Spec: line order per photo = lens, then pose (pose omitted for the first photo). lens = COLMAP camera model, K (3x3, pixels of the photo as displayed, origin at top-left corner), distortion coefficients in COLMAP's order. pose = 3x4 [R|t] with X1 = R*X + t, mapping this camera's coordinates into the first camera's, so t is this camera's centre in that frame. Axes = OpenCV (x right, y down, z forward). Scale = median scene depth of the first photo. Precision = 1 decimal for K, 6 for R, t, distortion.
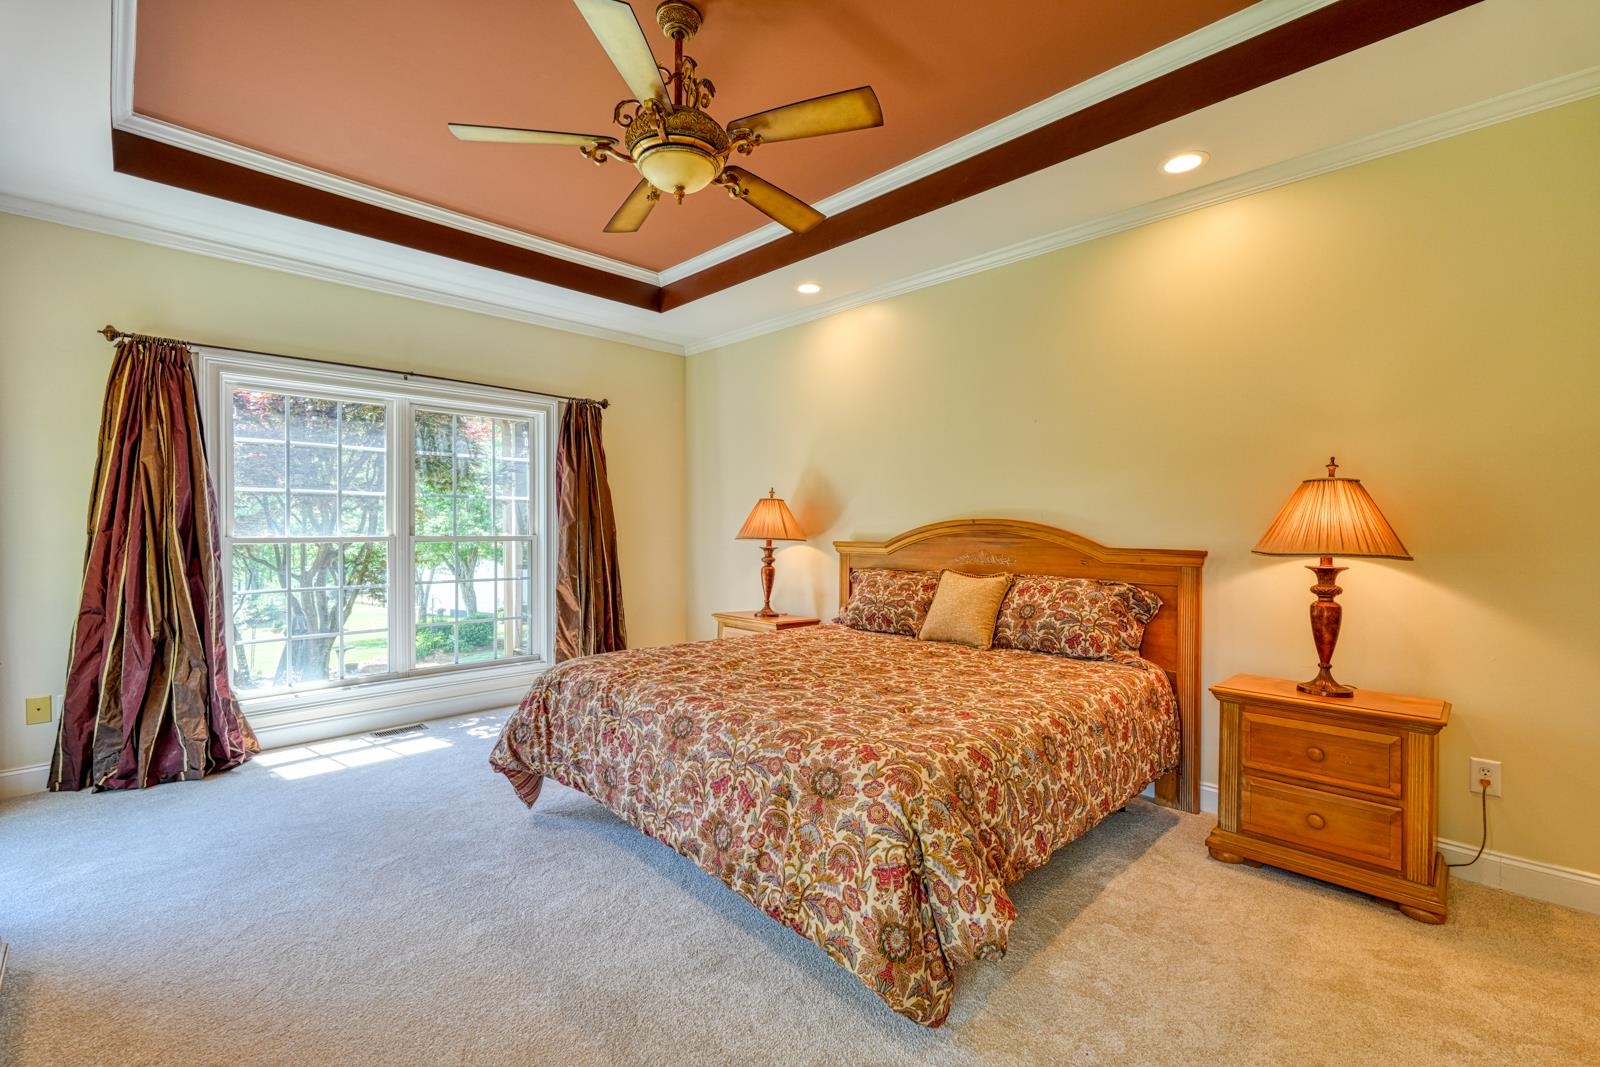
lens RADIAL K [[691.6, 0, 802.8], [0, 691.6, 543.3], [0, 0, 1]] dist [0.023703, 0.000015]
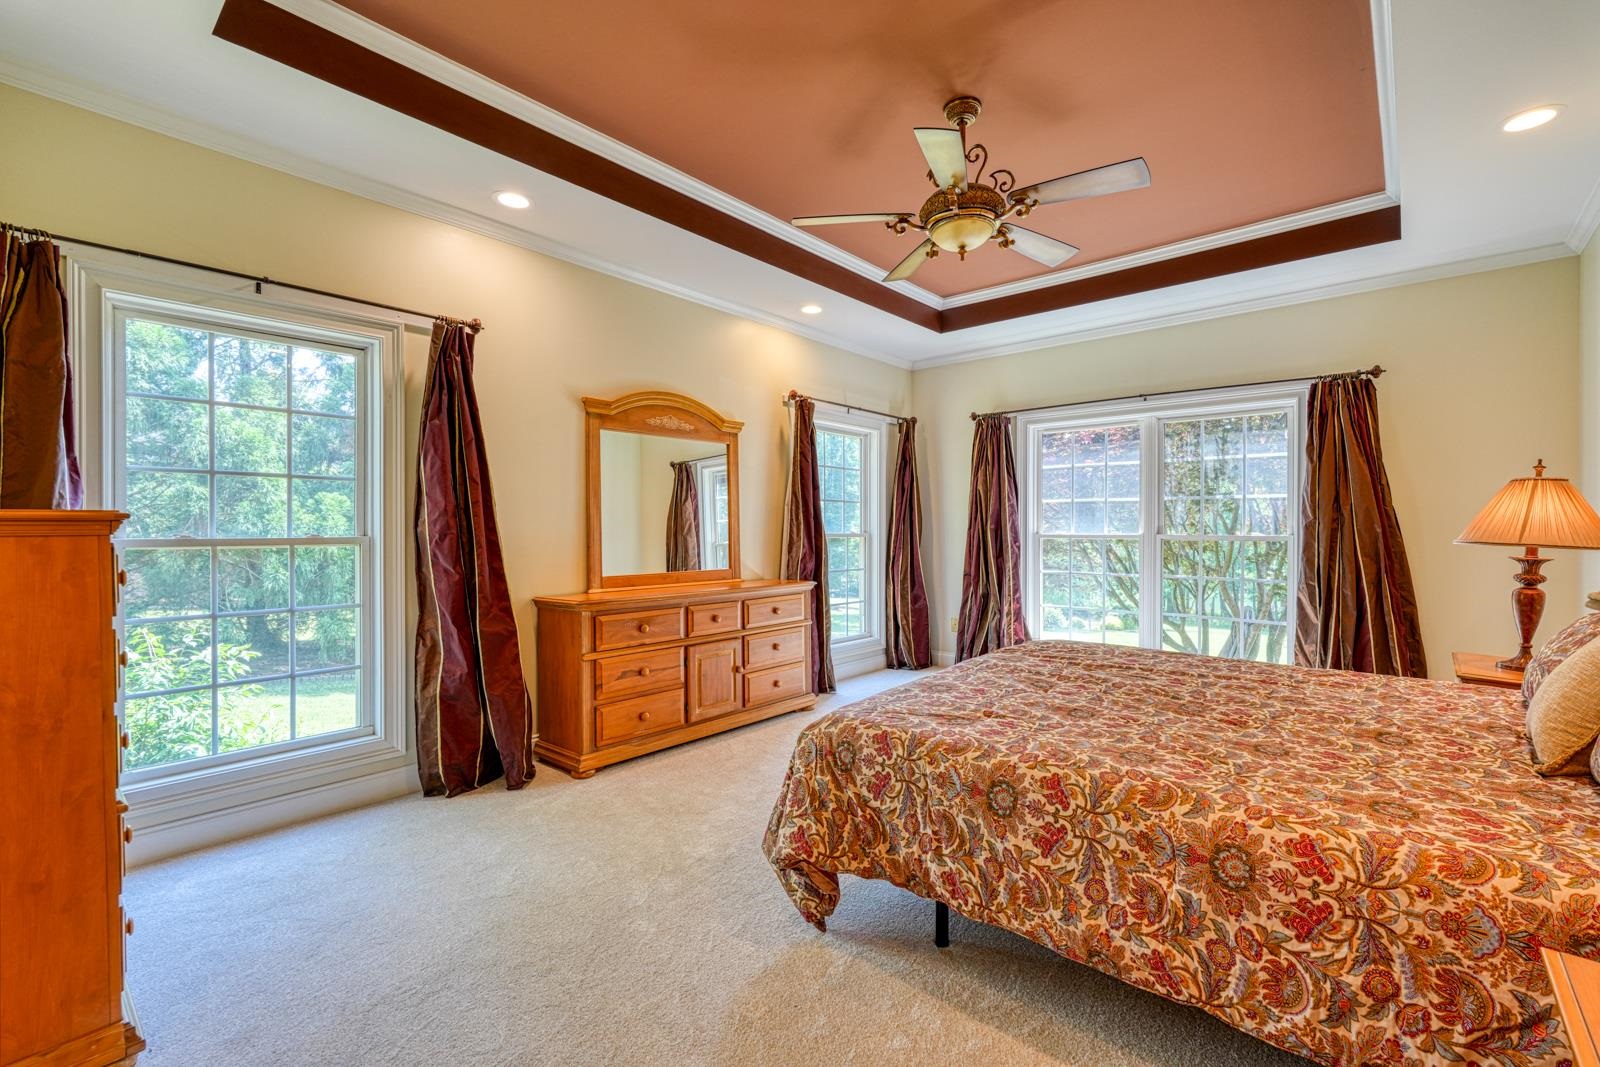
lens RADIAL K [[698.5, 0, 802.0], [0, 698.5, 531.3], [0, 0, 1]] dist [-0.000235, 0.000496]
pose [[0.064302, 0.002147, -0.997928, 0.624764], [-0.029400, 0.999568, 0.000257, 0.001397], [0.997497, 0.029322, 0.064337, 0.396885]]
